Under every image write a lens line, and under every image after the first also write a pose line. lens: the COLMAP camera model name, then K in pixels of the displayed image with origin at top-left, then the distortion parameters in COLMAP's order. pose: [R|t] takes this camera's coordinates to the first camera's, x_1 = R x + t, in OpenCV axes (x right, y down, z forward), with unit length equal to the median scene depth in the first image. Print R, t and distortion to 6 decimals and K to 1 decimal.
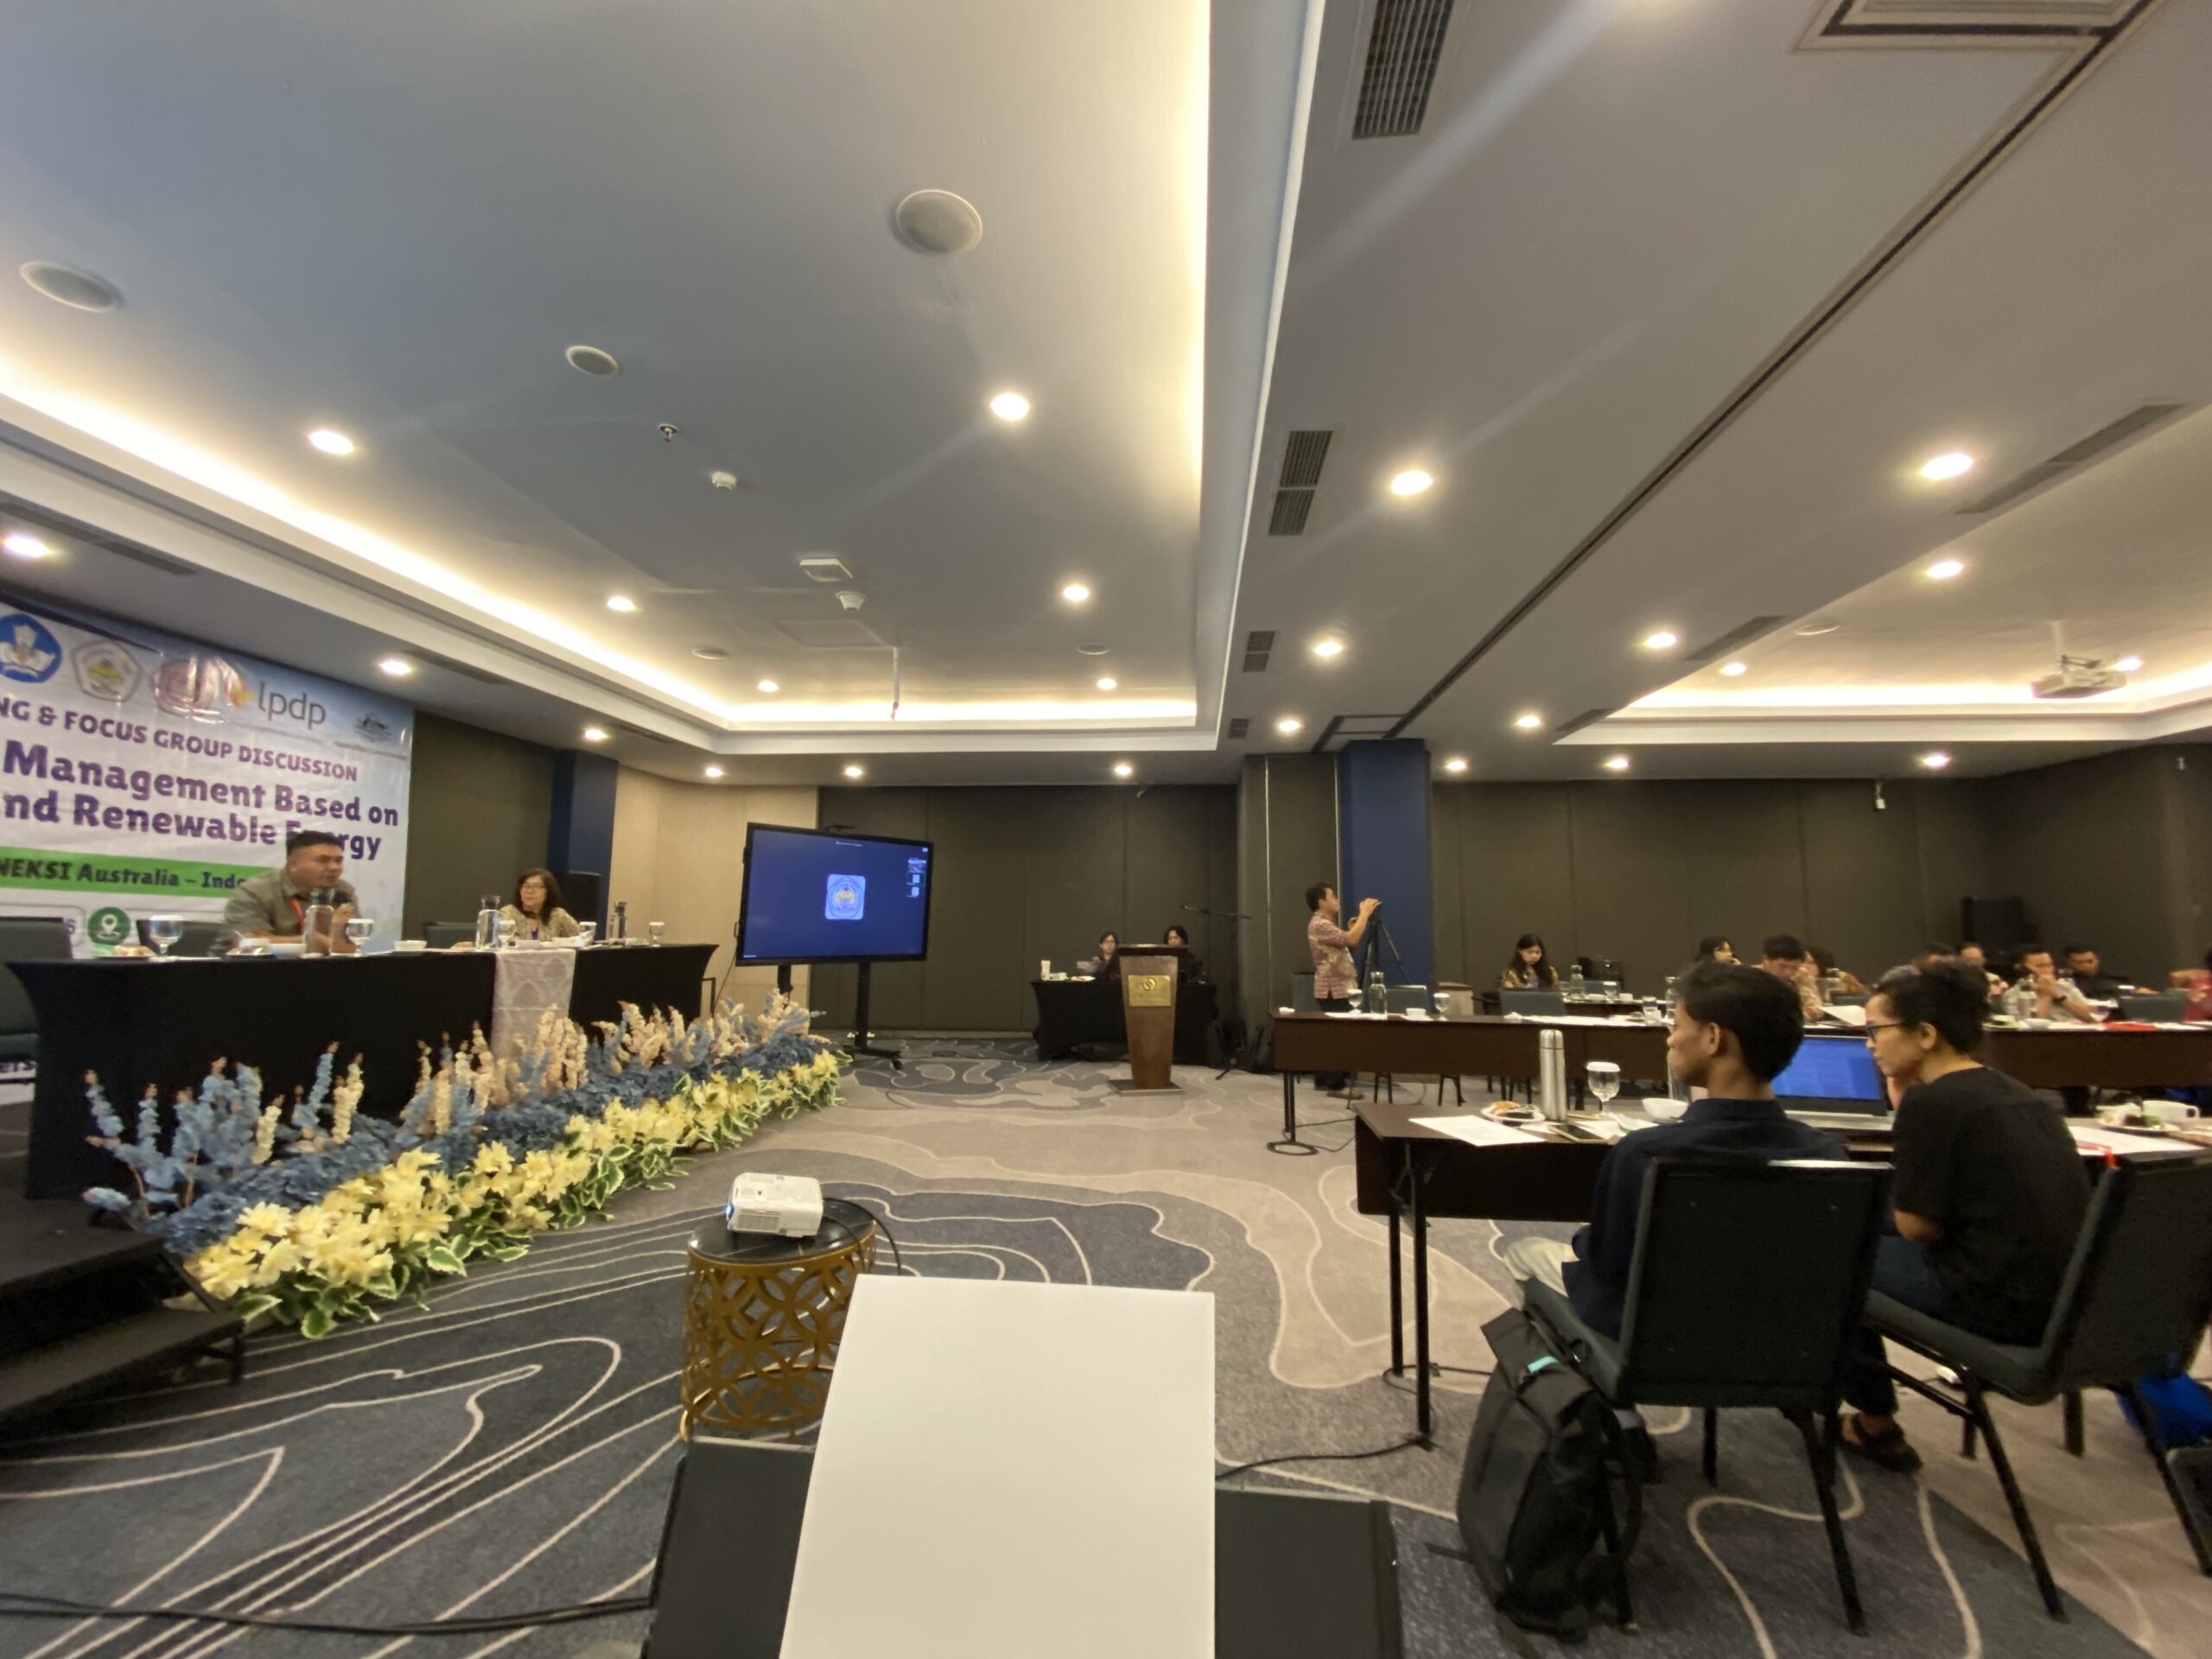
lens RADIAL K [[898.2, 0, 1115.9], [0, 898.2, 828.3], [0, 0, 1]] dist [0.001315, -0.013464]
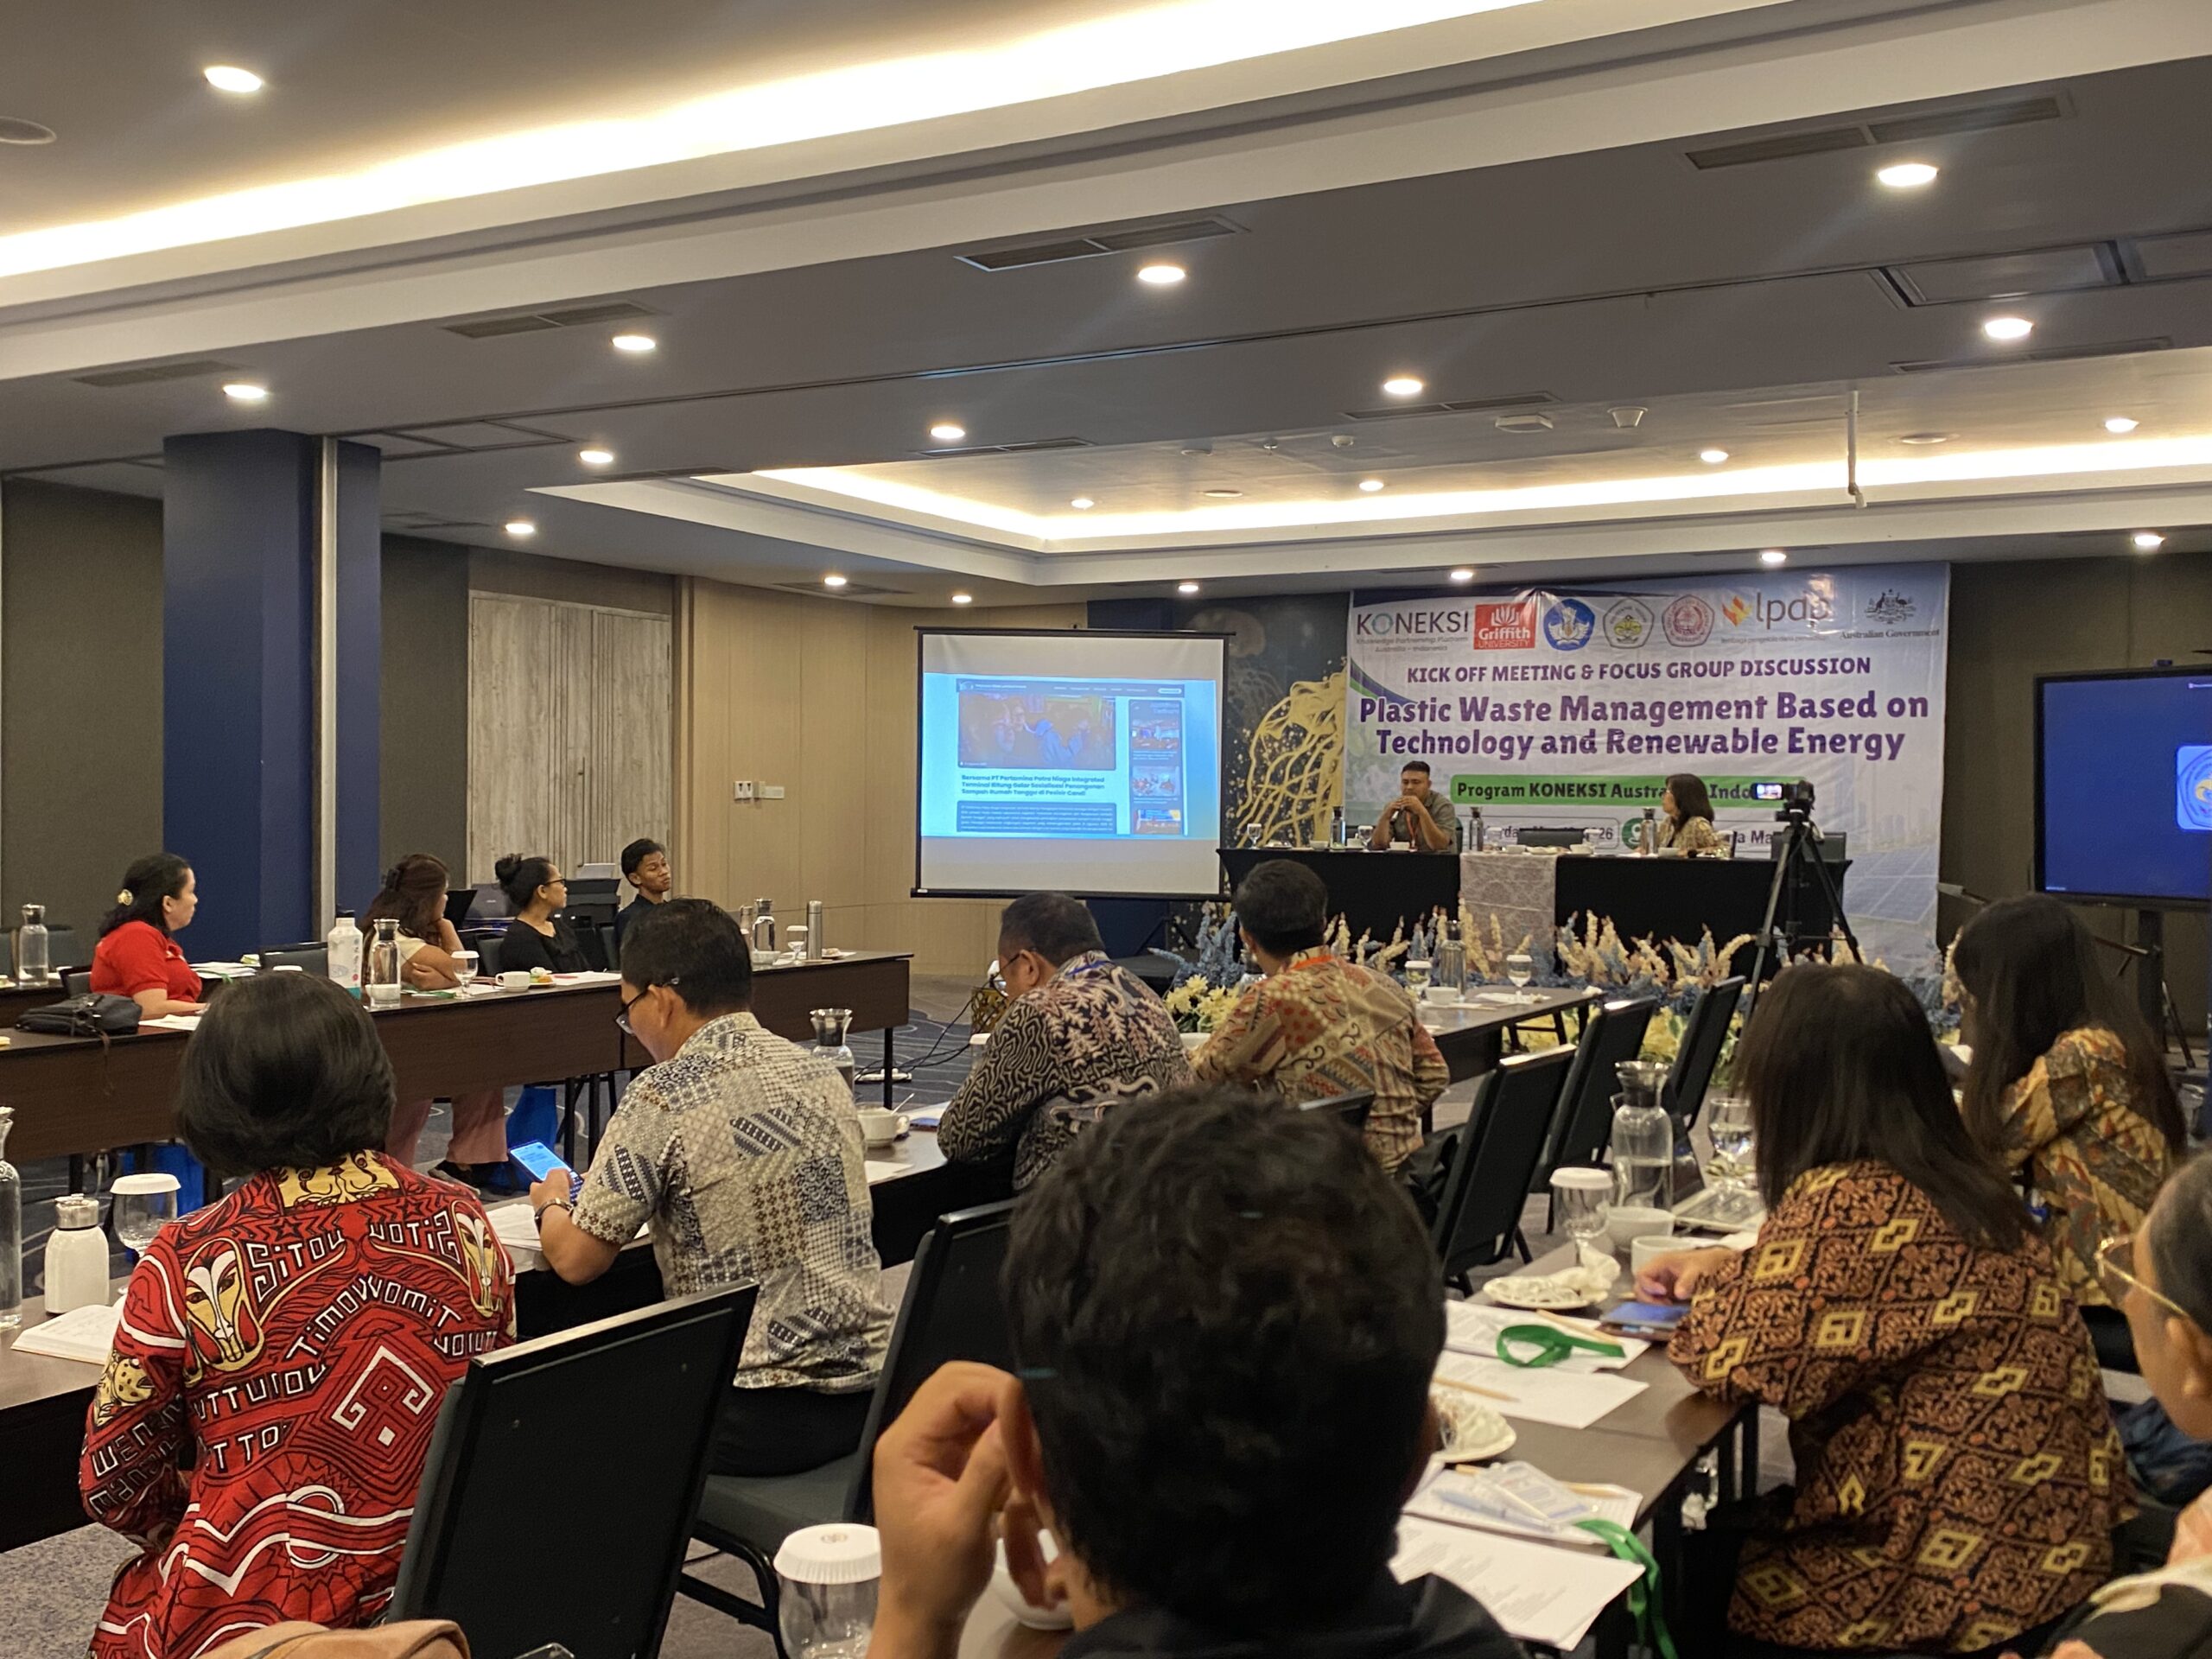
lens RADIAL K [[2030.9, 0, 1106.0], [0, 2030.9, 829.5], [0, 0, 1]] dist [0.130254, -0.309110]
pose [[-0.423203, 0.002305, -0.906032, 1.881327], [0.087770, 0.995398, -0.038465, 0.162592], [0.901774, -0.095801, -0.421457, 1.656095]]
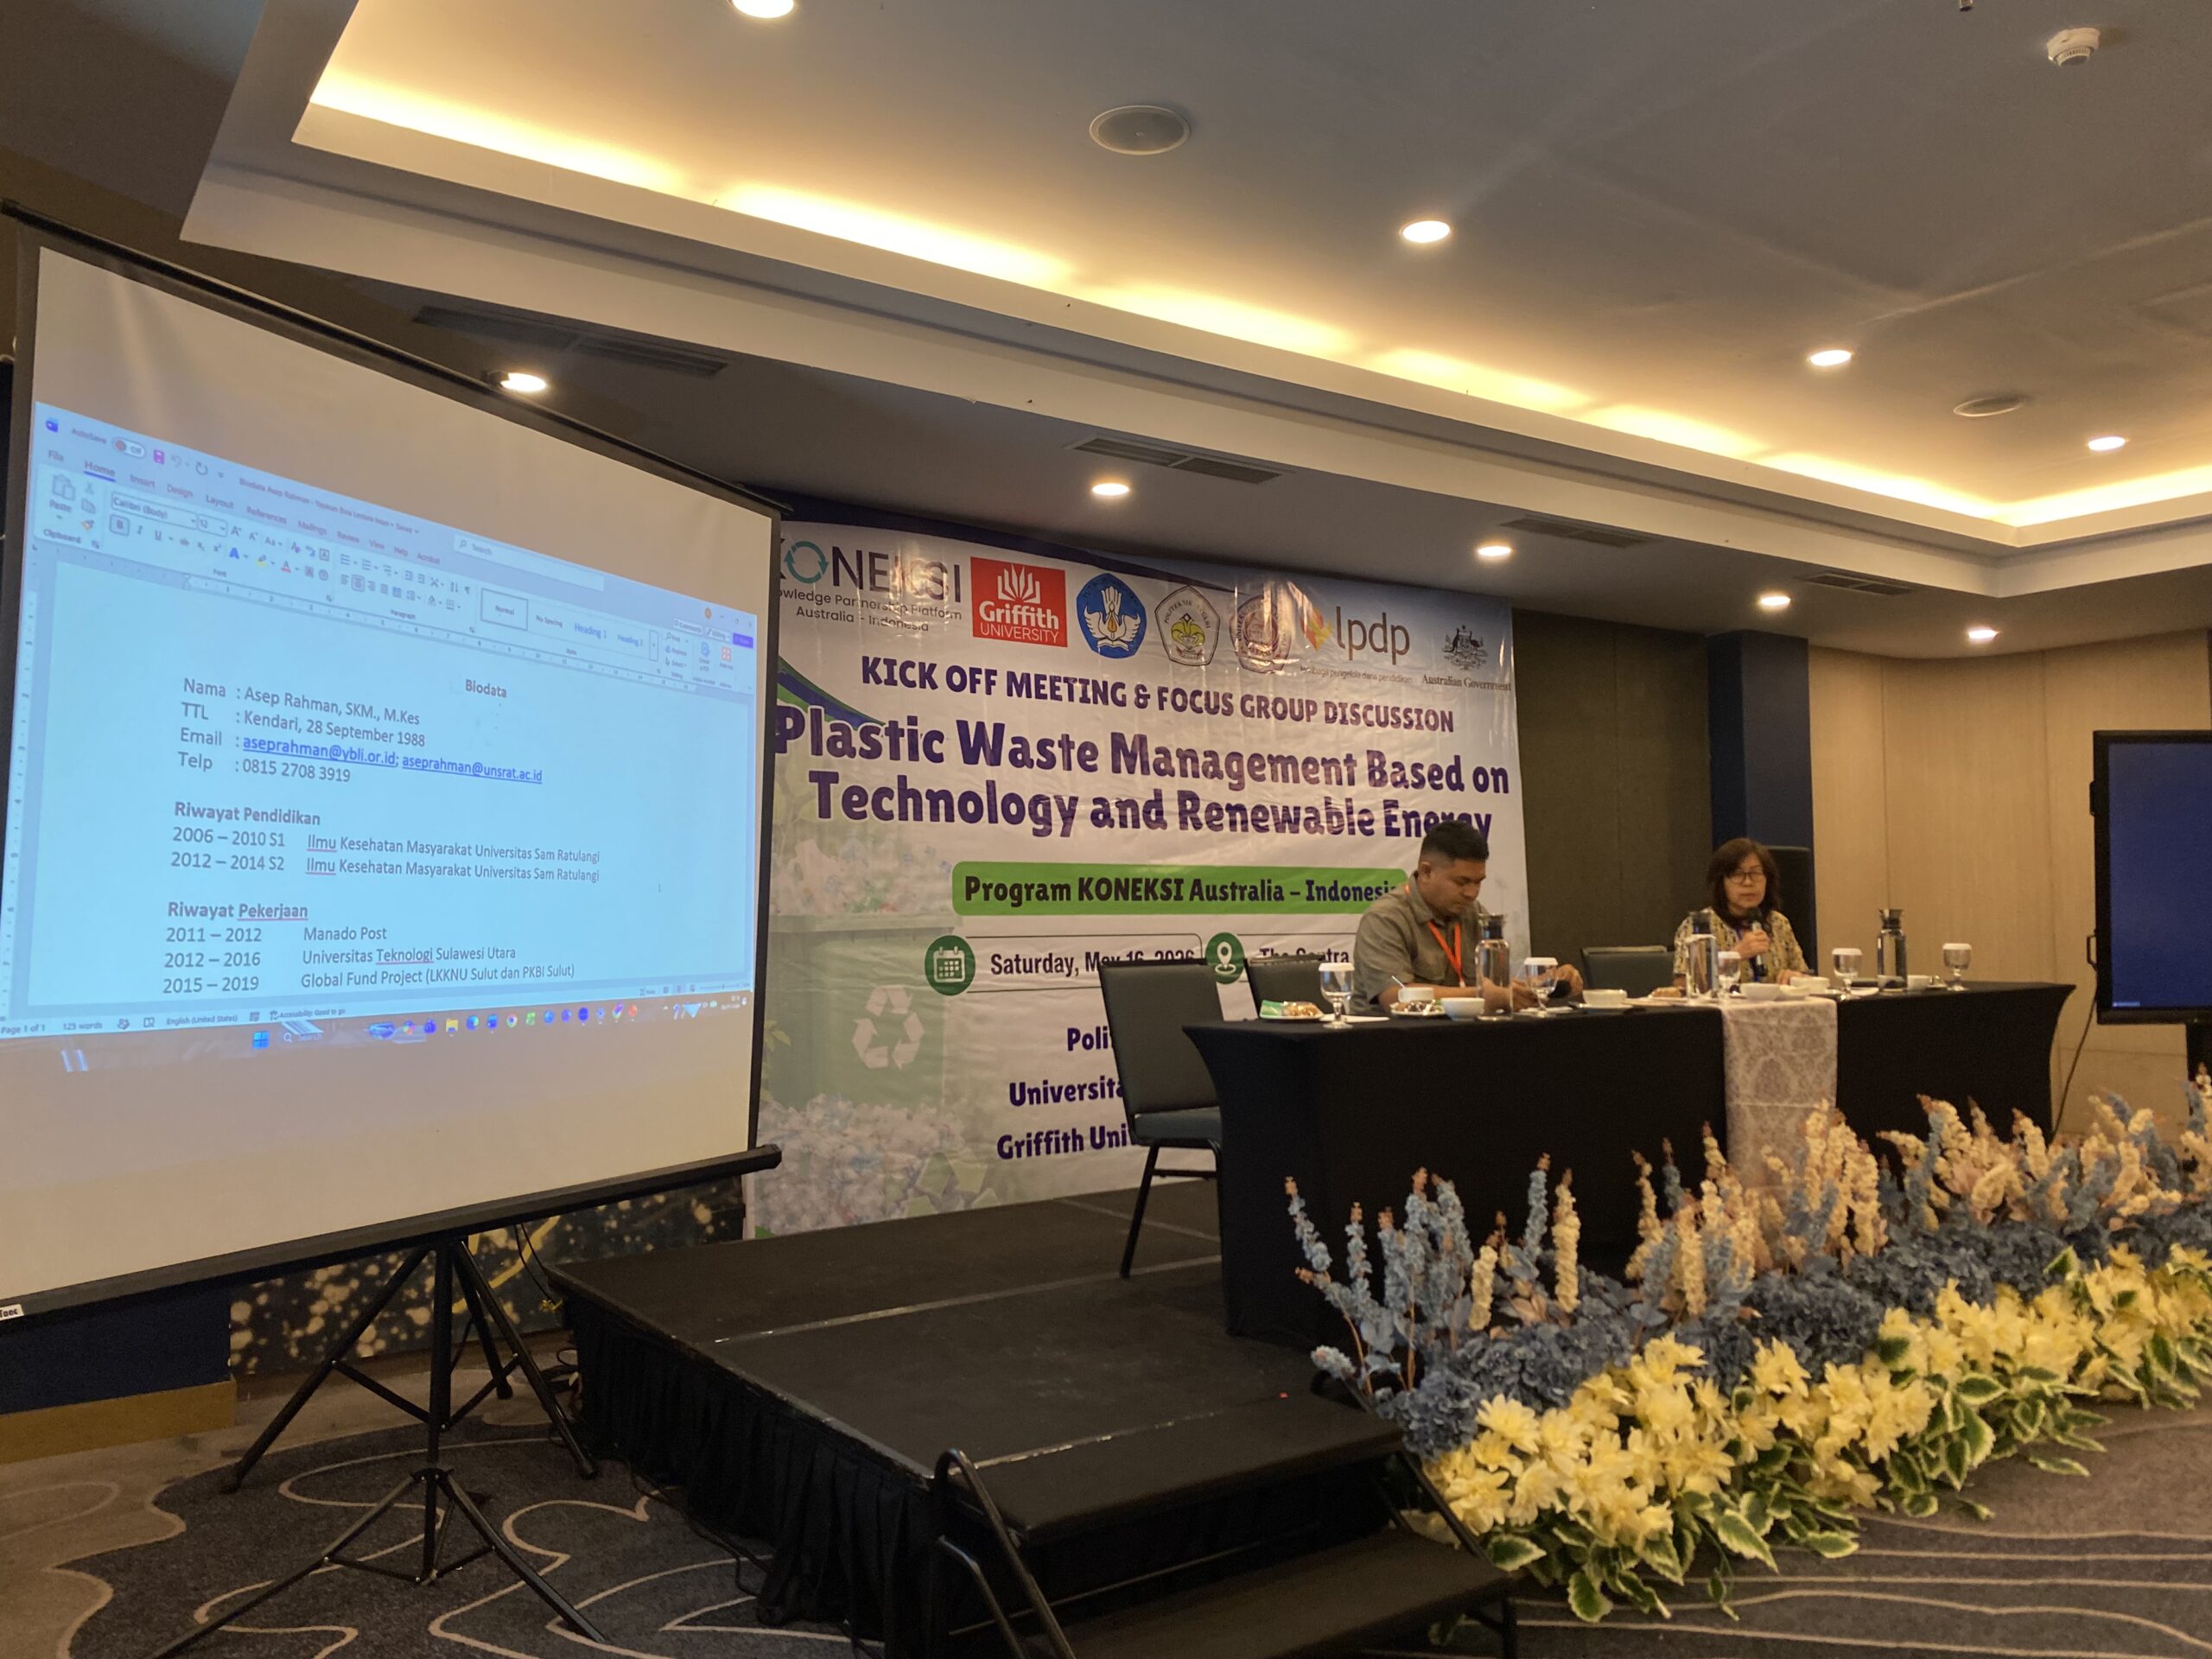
lens RADIAL K [[1659.9, 0, 1127.9], [0, 1659.9, 834.1], [0, 0, 1]] dist [0.101783, -0.159442]
pose [[0.651588, -0.051515, -0.756821, -0.098993], [0.099738, 0.994848, 0.018153, -0.033831], [0.751987, -0.087312, 0.653370, -0.008335]]
